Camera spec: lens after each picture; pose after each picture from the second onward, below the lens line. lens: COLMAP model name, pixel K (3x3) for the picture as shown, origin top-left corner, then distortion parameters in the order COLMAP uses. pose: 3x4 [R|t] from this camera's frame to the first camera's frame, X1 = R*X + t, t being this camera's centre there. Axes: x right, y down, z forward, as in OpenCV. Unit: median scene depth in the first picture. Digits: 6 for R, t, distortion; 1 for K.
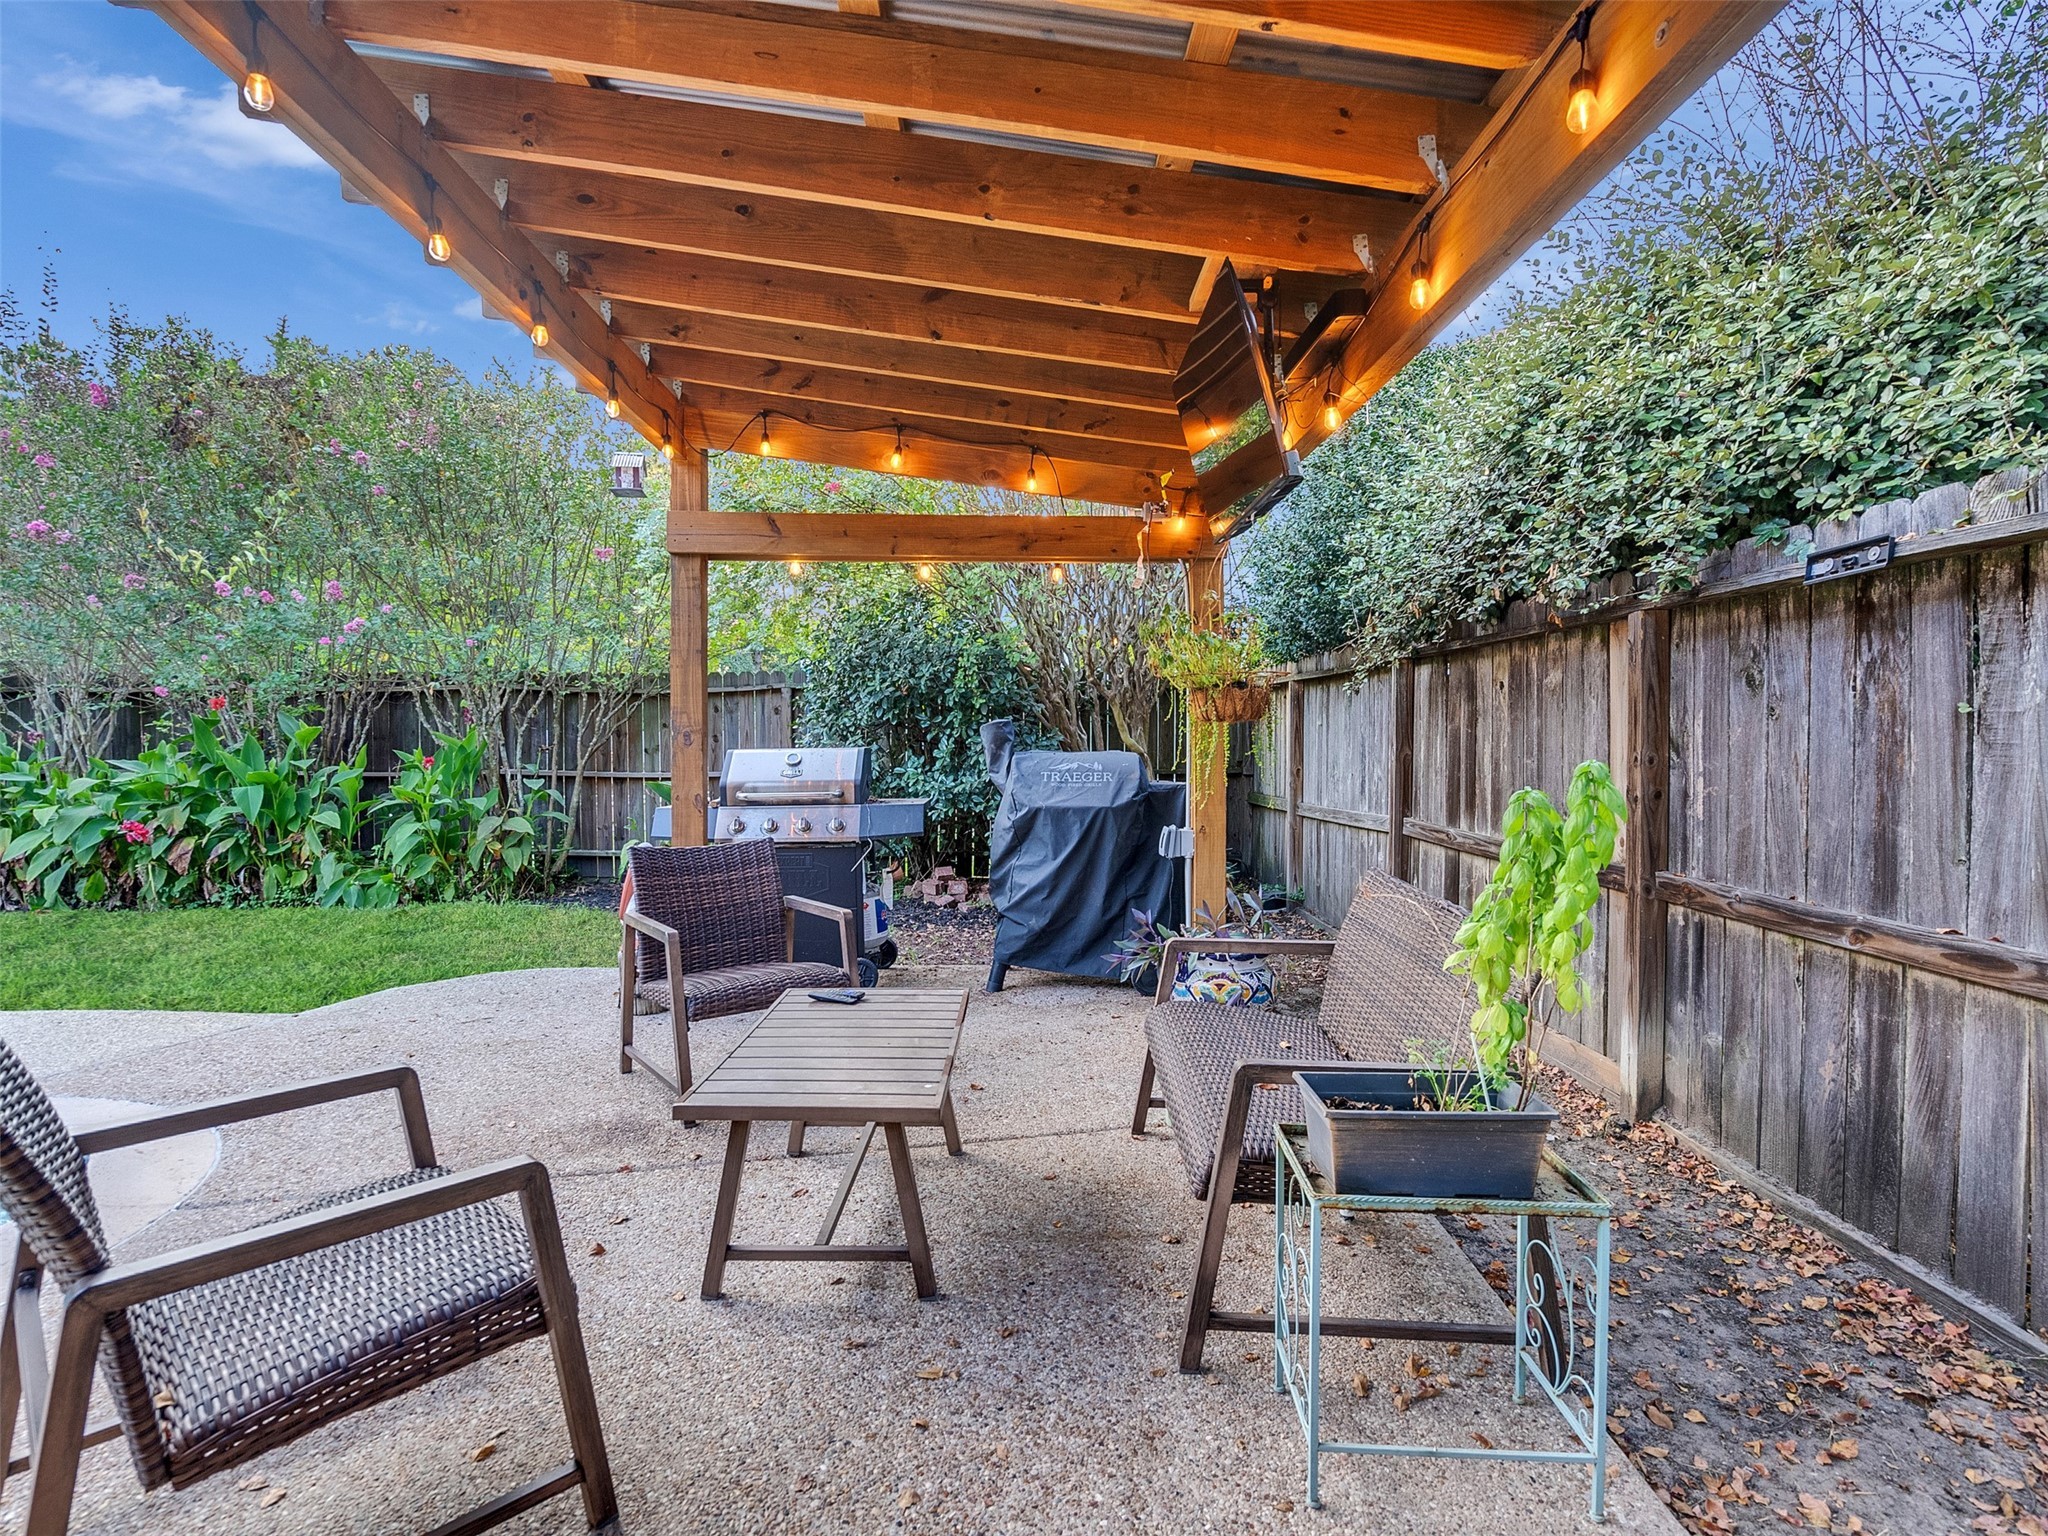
lens RADIAL K [[1045.4, 0, 1022.0], [0, 1045.4, 756.5], [0, 0, 1]] dist [-0.010179, 0.006336]
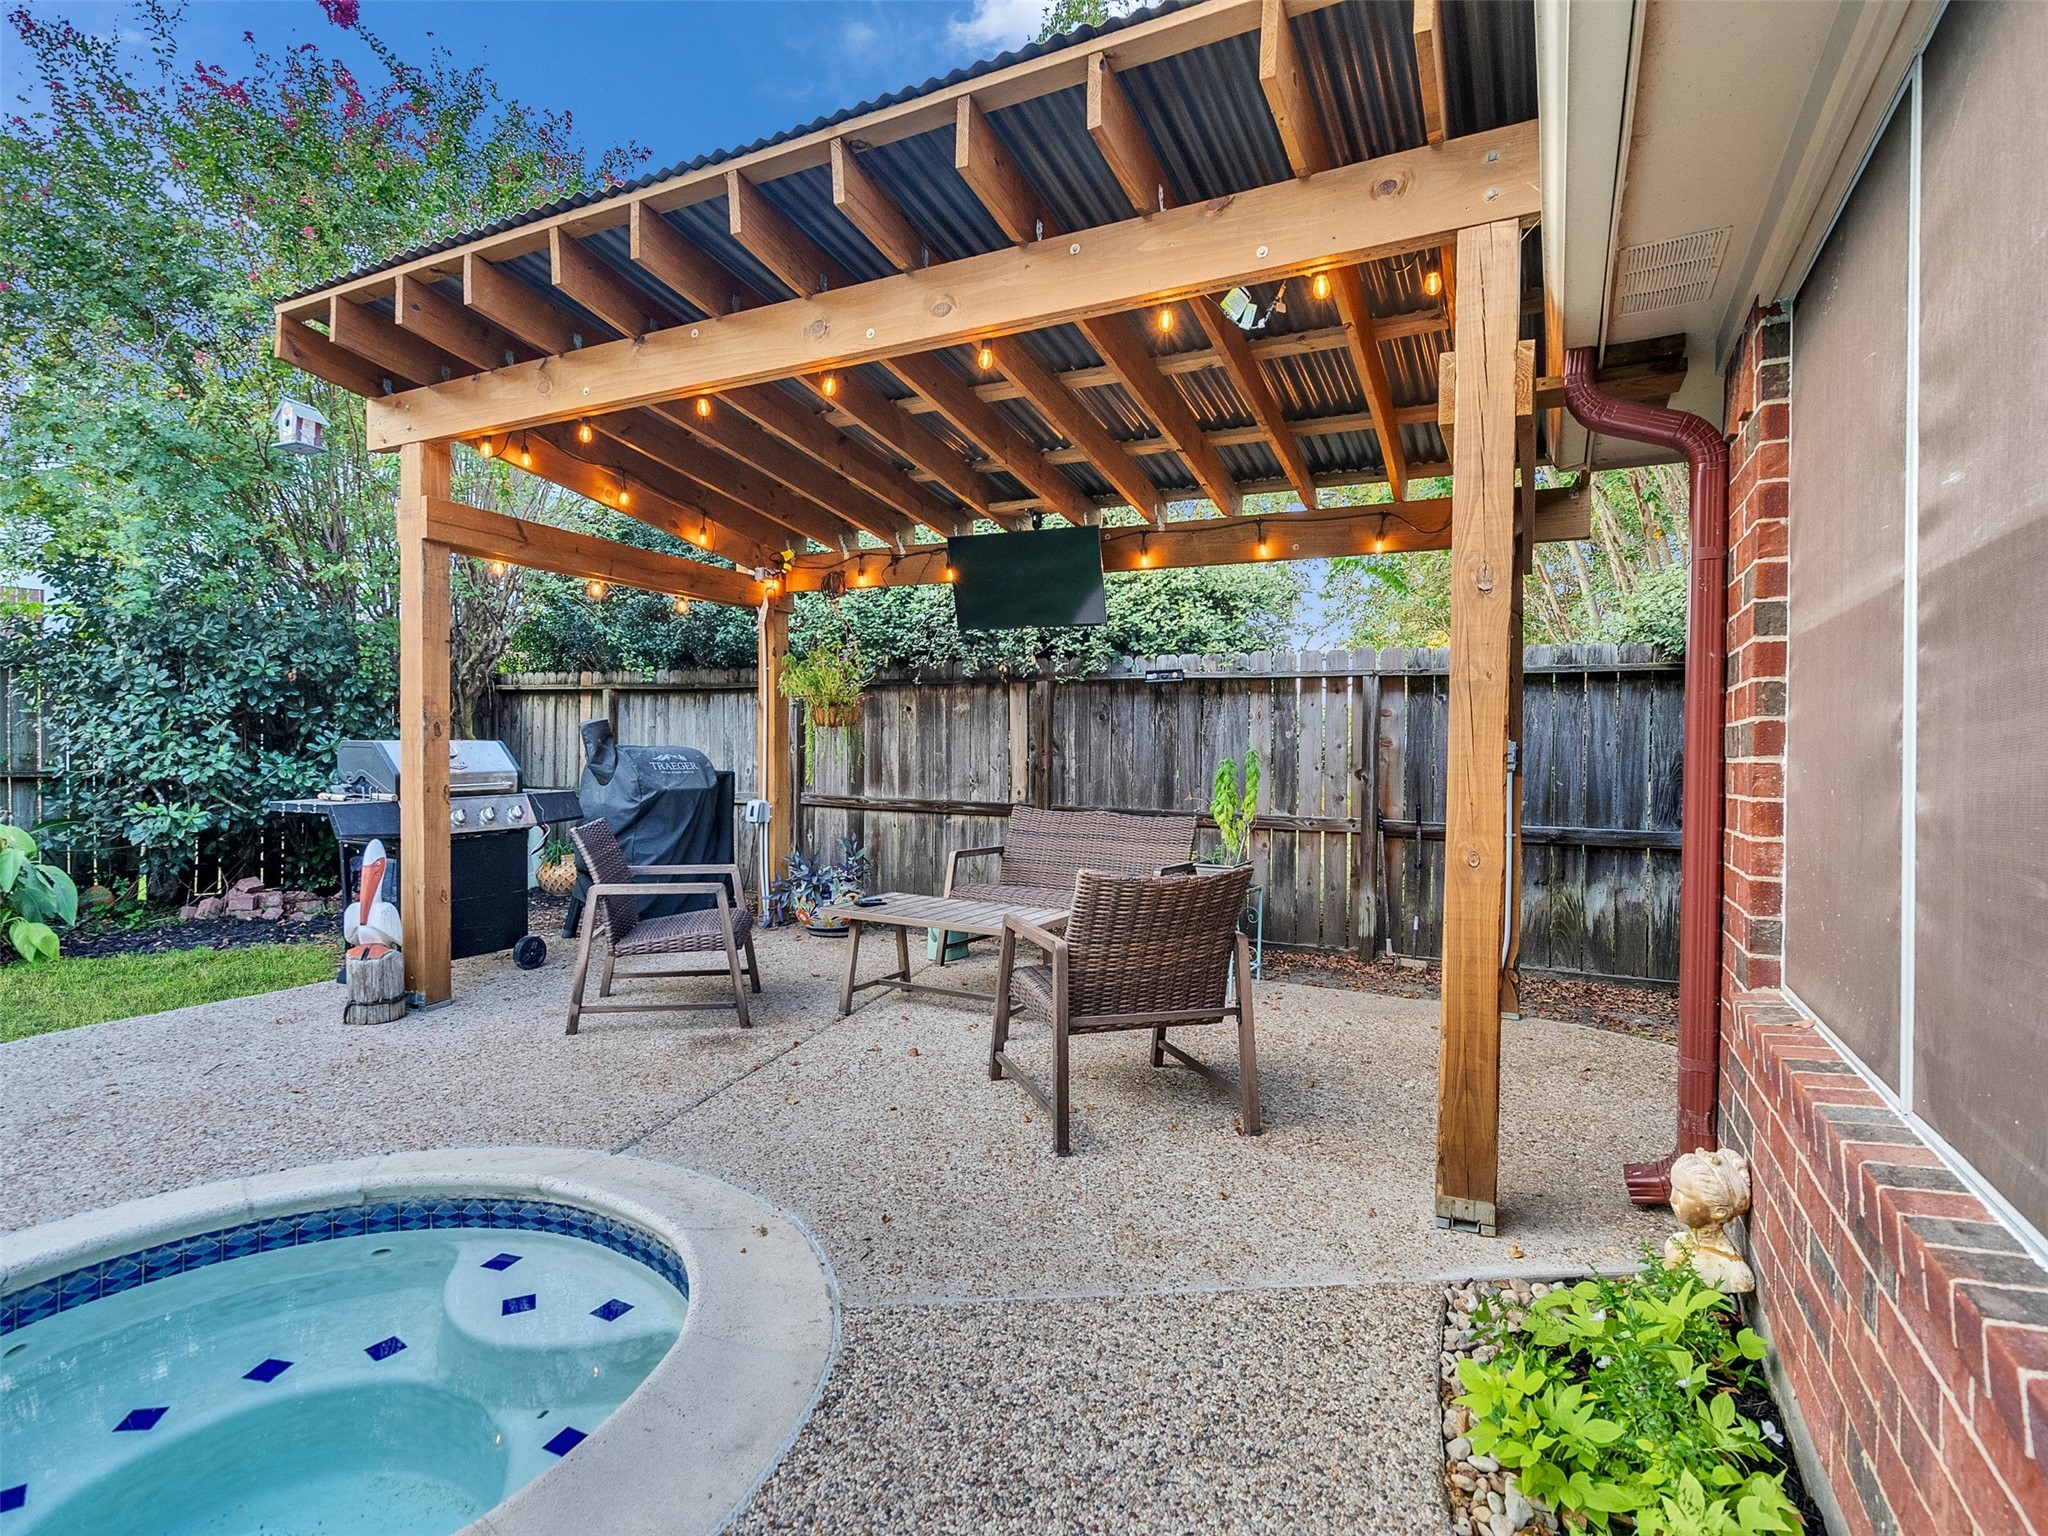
lens RADIAL K [[1045.4, 0, 1013.4], [0, 1045.4, 765.8], [0, 0, 1]] dist [-0.010179, 0.006336]
pose [[0.448744, -0.008498, 0.893620, -1.424857], [0.001575, 0.999961, 0.008719, 0.014631], [-0.893659, -0.002506, 0.448740, 0.111968]]
